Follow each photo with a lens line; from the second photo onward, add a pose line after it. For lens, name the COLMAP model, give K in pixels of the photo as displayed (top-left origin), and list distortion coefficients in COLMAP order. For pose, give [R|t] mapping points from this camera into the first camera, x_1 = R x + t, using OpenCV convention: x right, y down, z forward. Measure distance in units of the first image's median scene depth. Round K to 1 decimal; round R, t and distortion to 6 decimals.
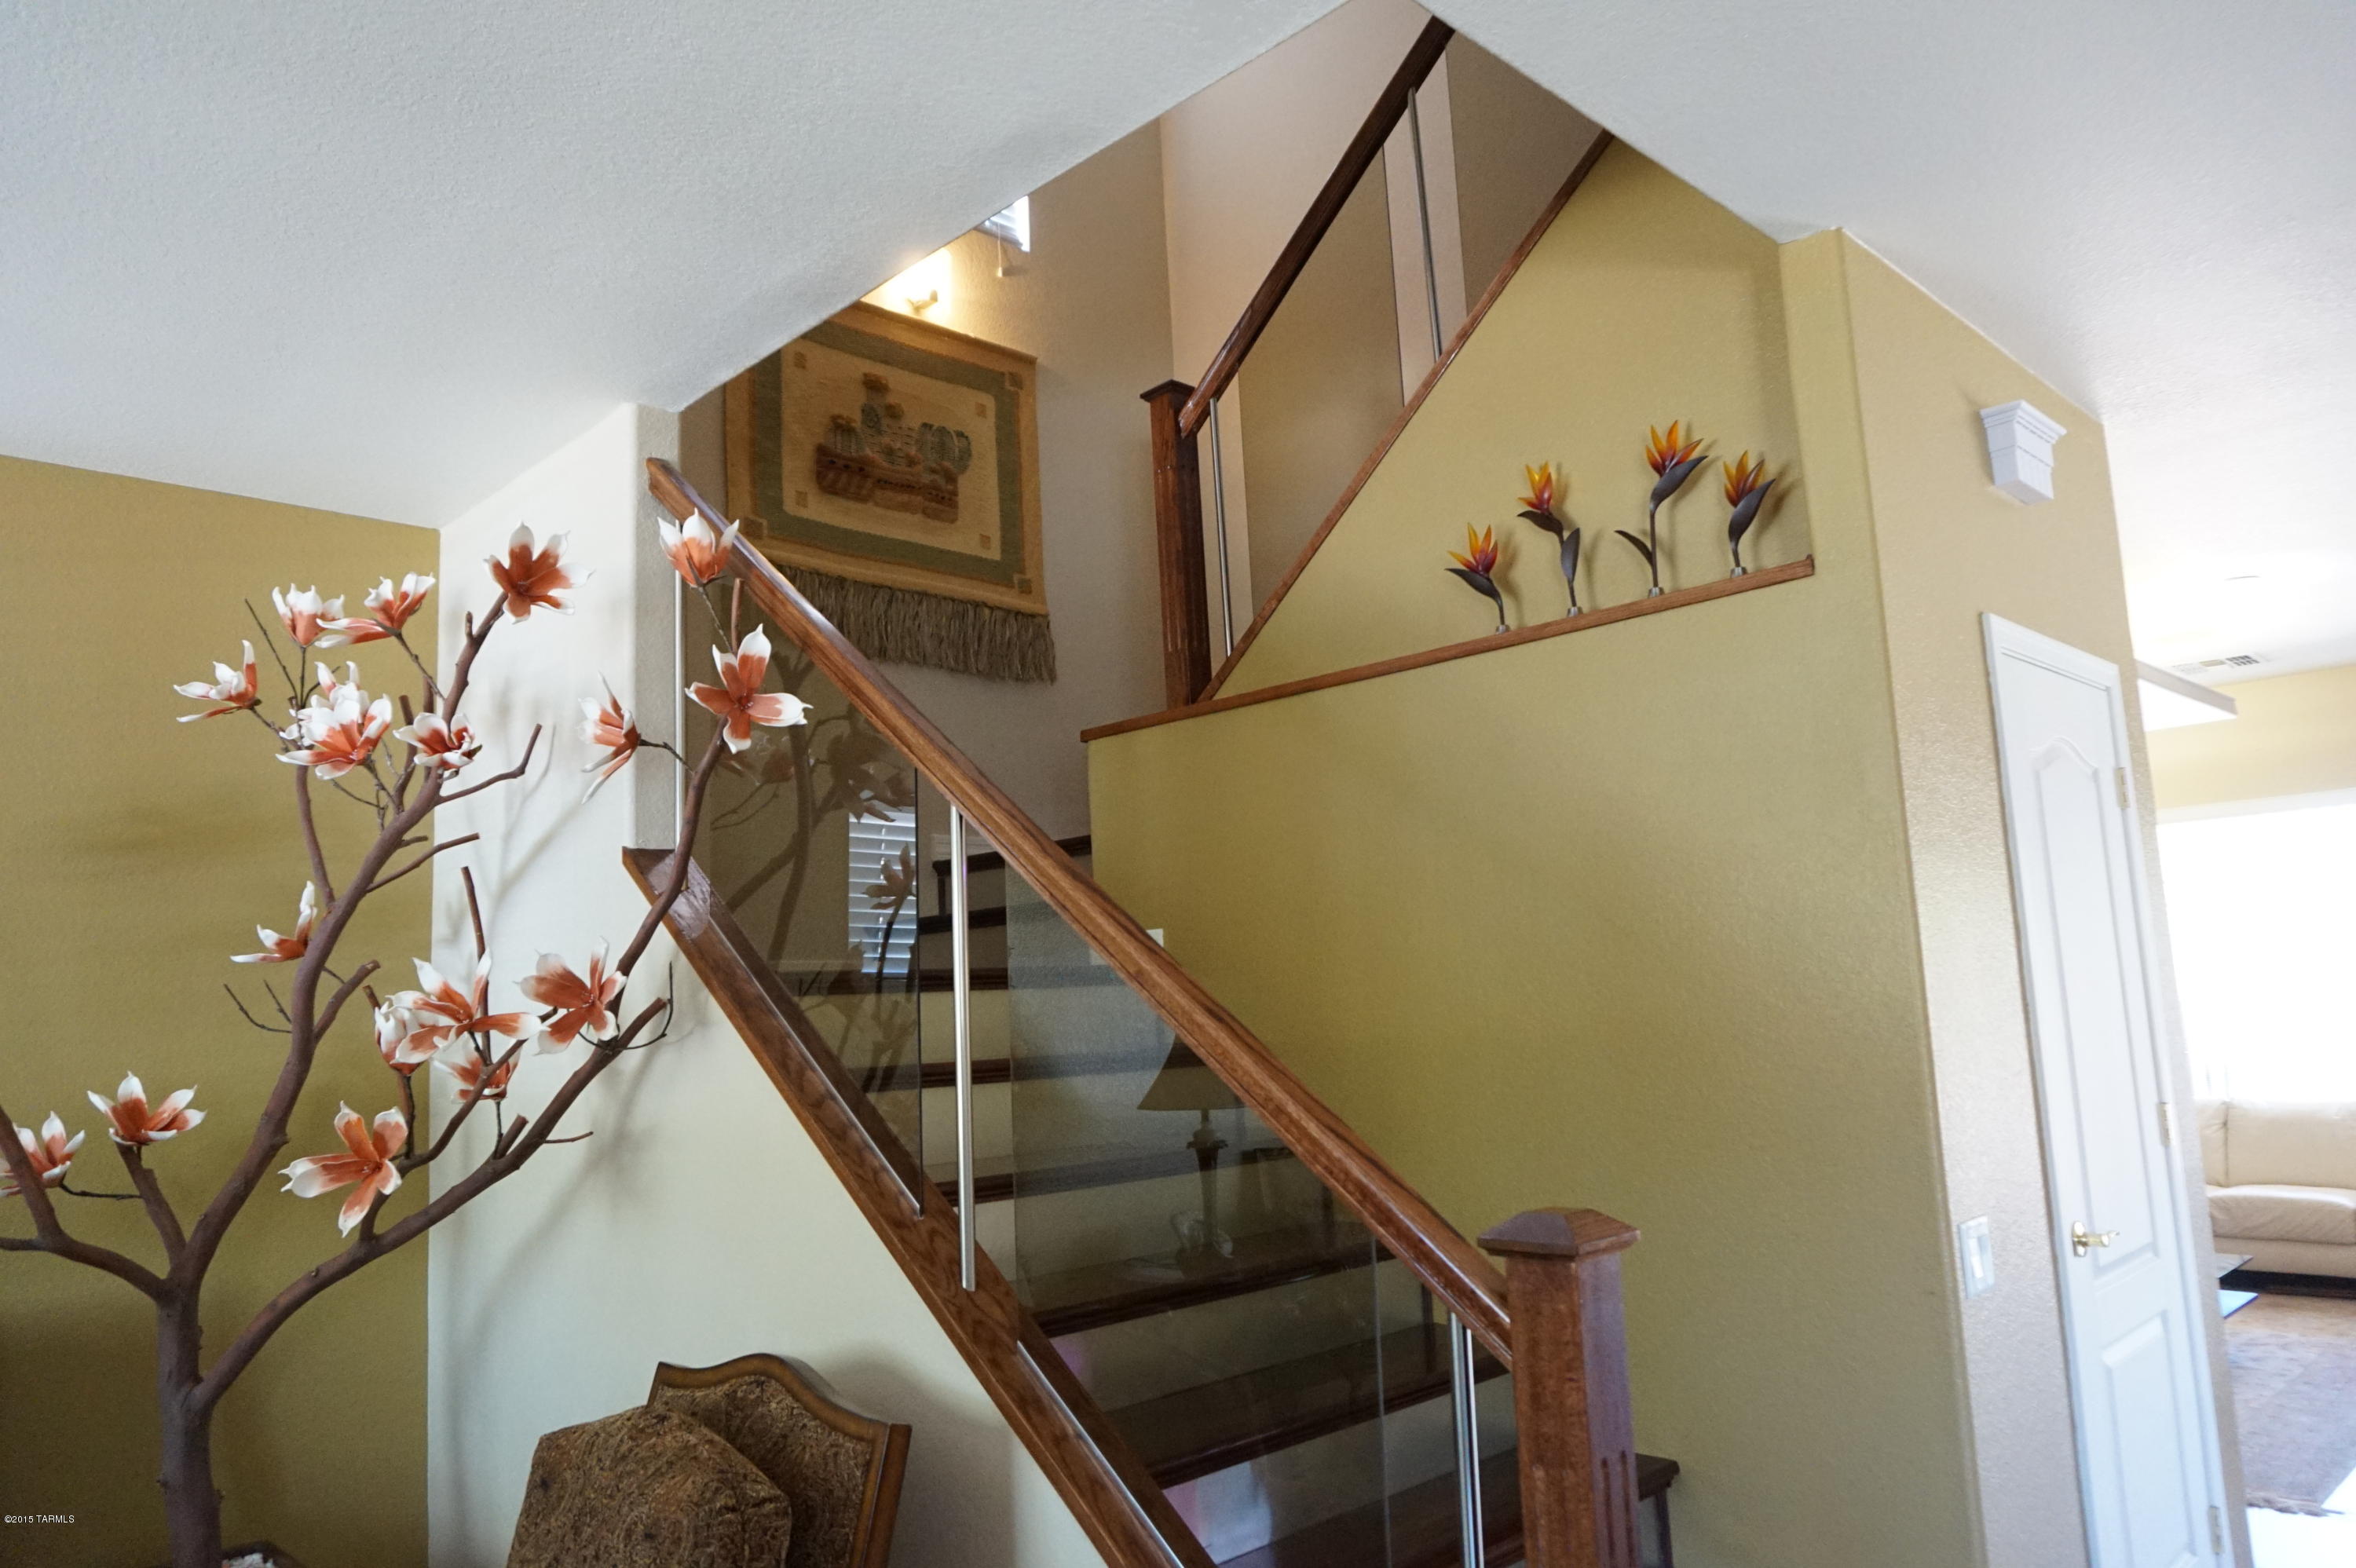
lens RADIAL K [[1592.8, 0, 1189.7], [0, 1592.8, 778.5], [0, 0, 1]] dist [-0.046981, 0.030723]
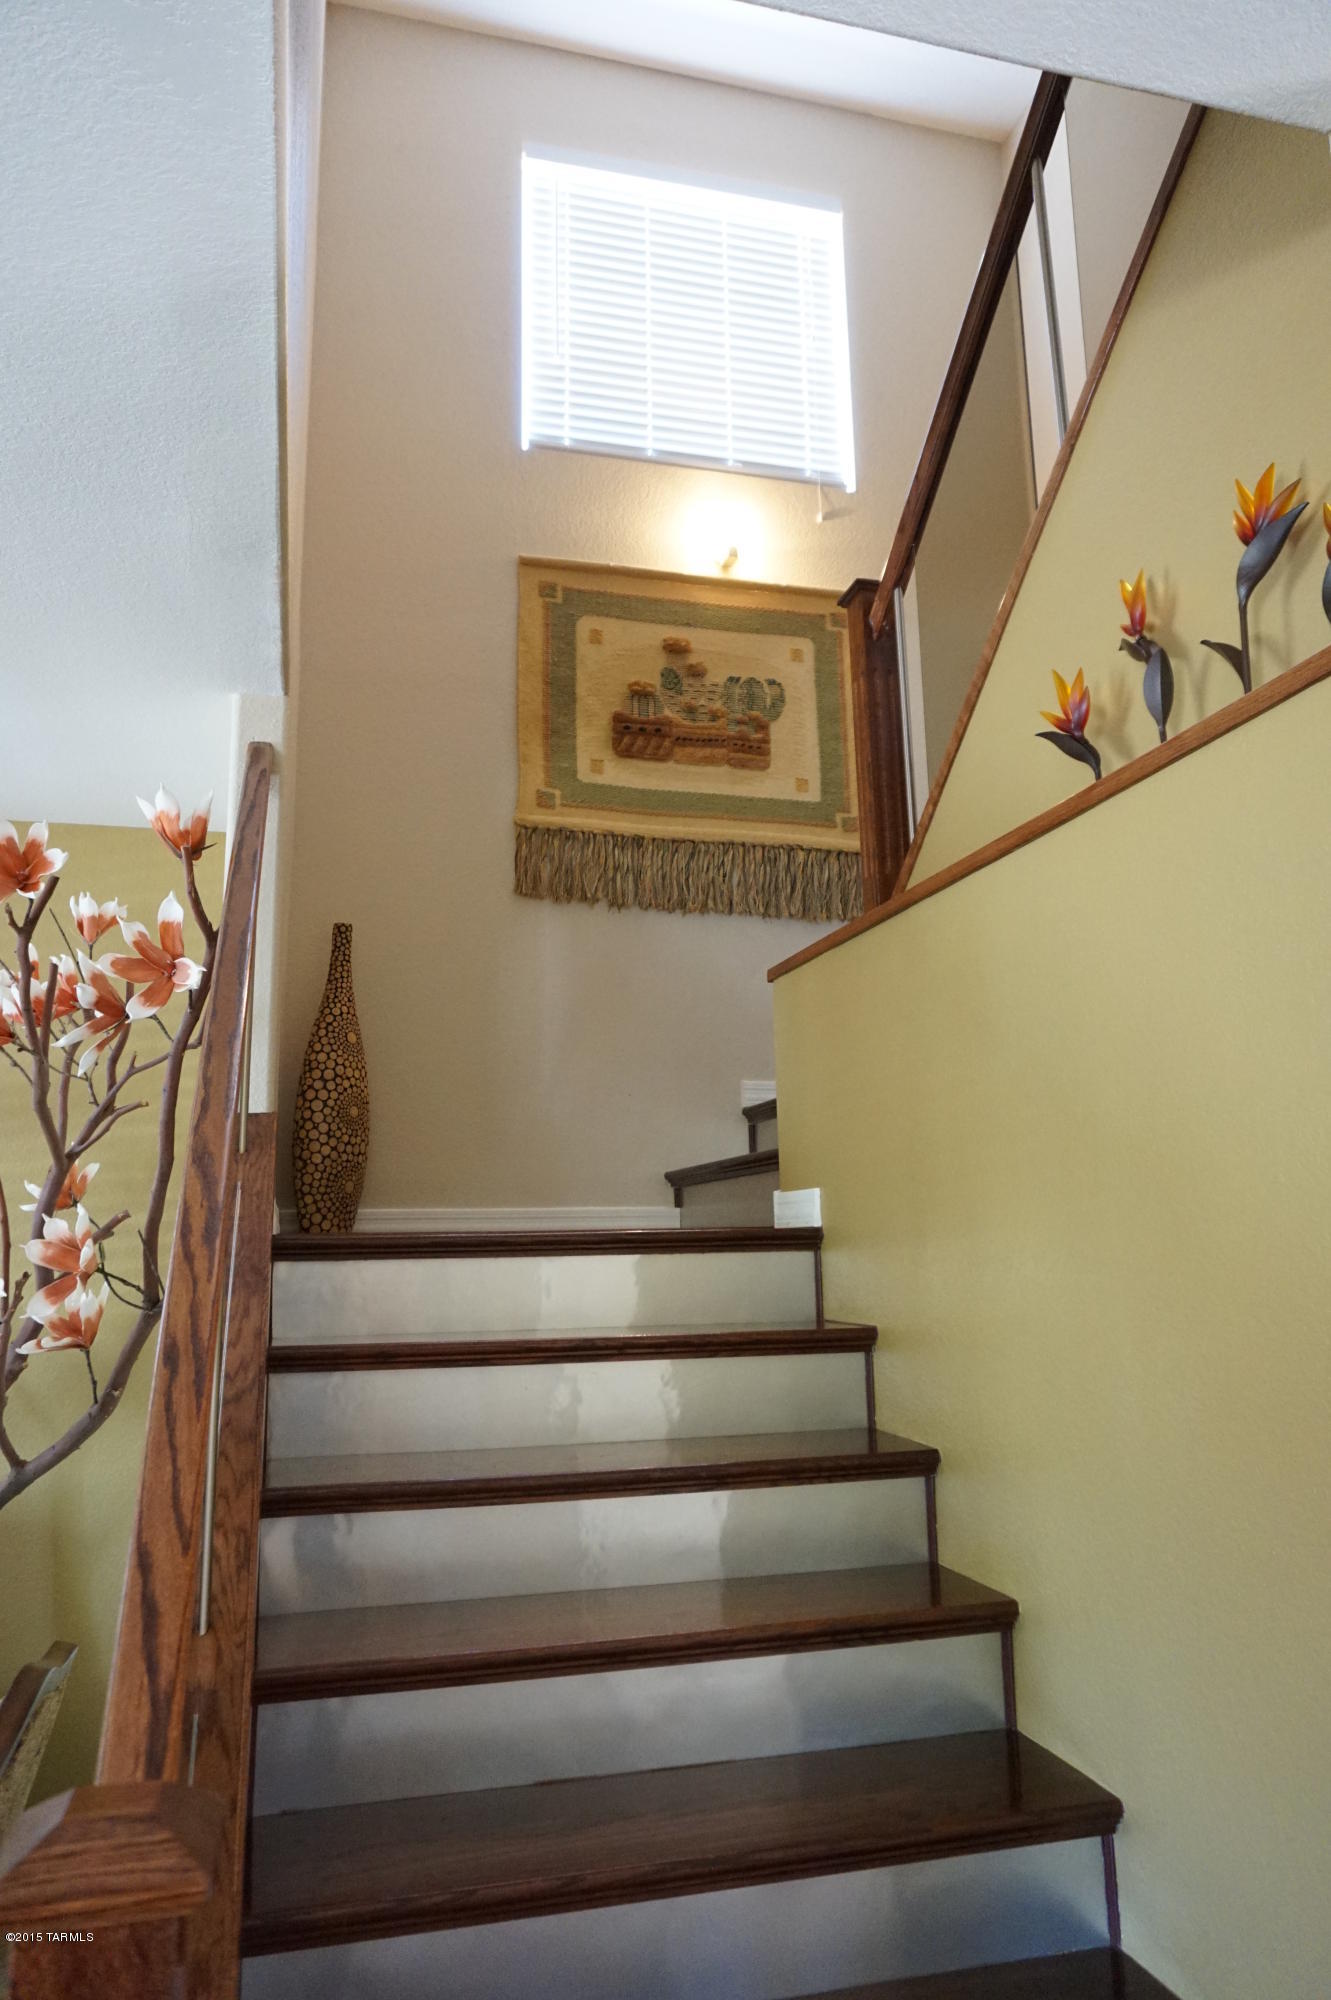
lens RADIAL K [[1350.6, 0, 664.8], [0, 1350.6, 974.3], [0, 0, 1]] dist [-0.030032, 0.010379]
pose [[0.864210, -0.063481, -0.499111, 0.225259], [0.047144, 0.997861, -0.045286, 0.004291], [0.500918, 0.015607, 0.865354, 0.239966]]
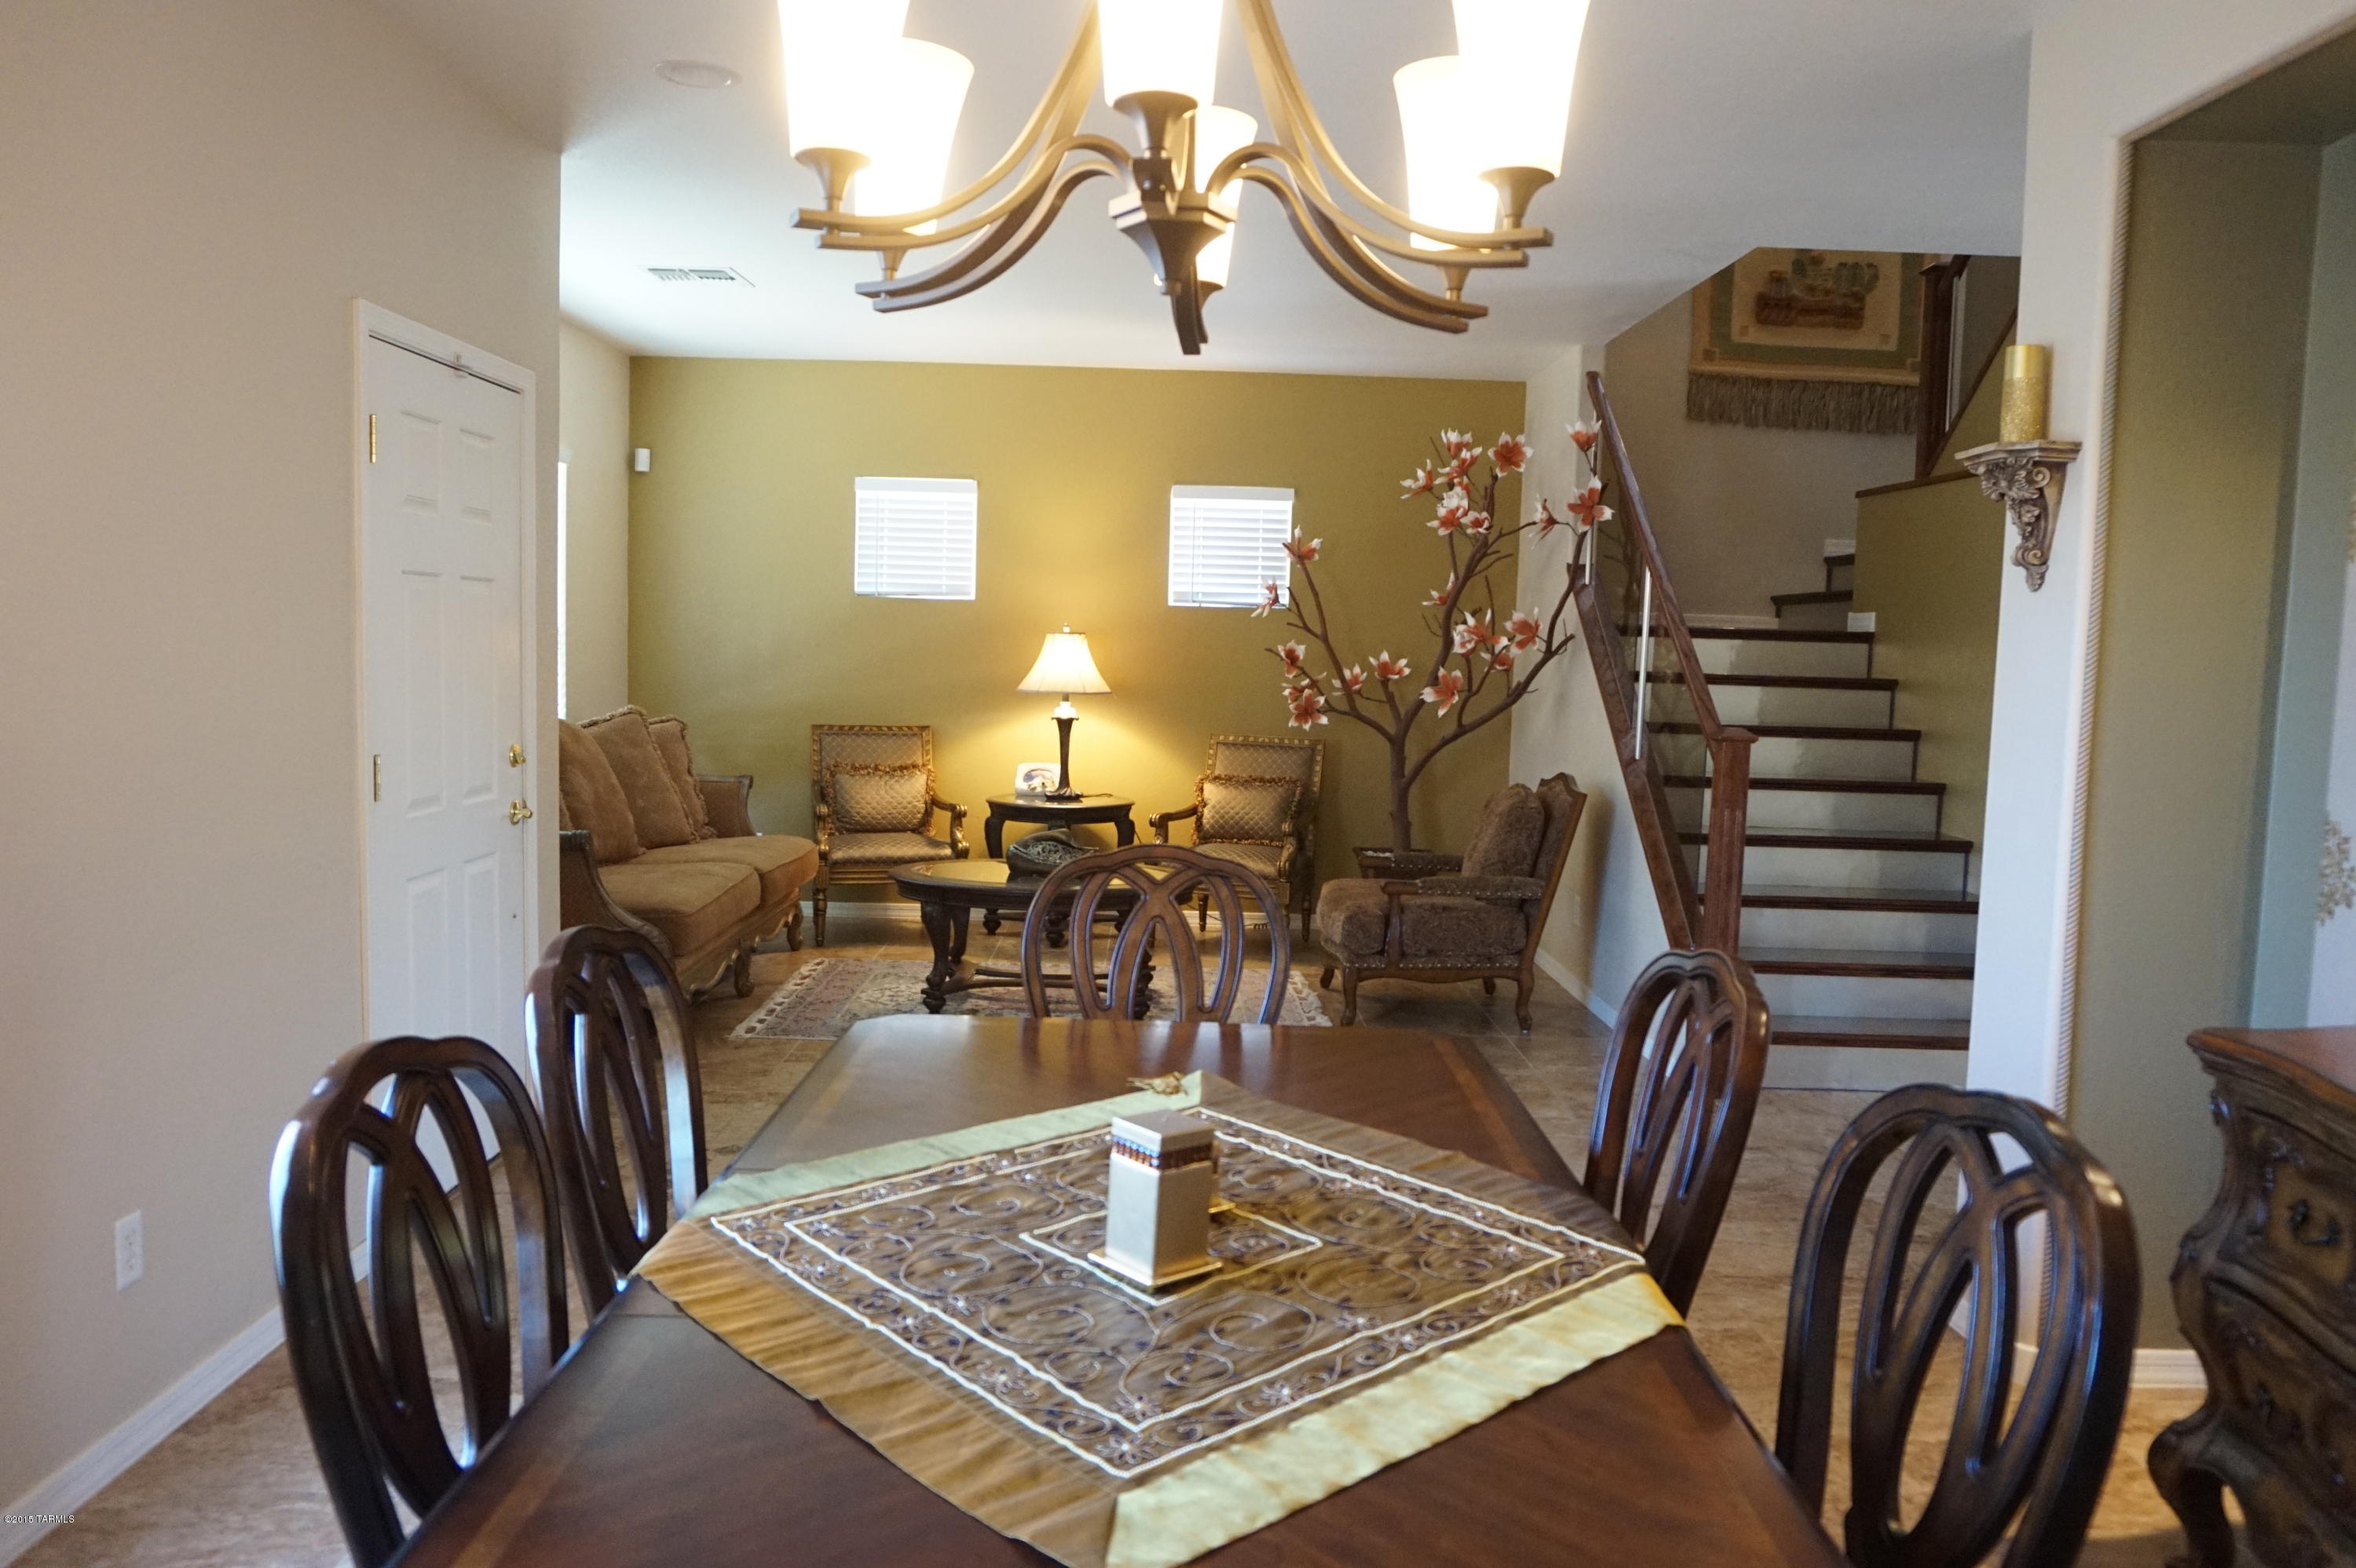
lens RADIAL K [[1733.0, 0, 1158.0], [0, 1733.0, 789.0], [0, 0, 1]] dist [-0.035109, 0.001053]
pose [[0.704679, 0.132386, -0.697066, 0.596594], [0.036237, 0.974442, 0.221698, -0.127274], [0.708600, -0.181486, 0.681872, -0.677639]]
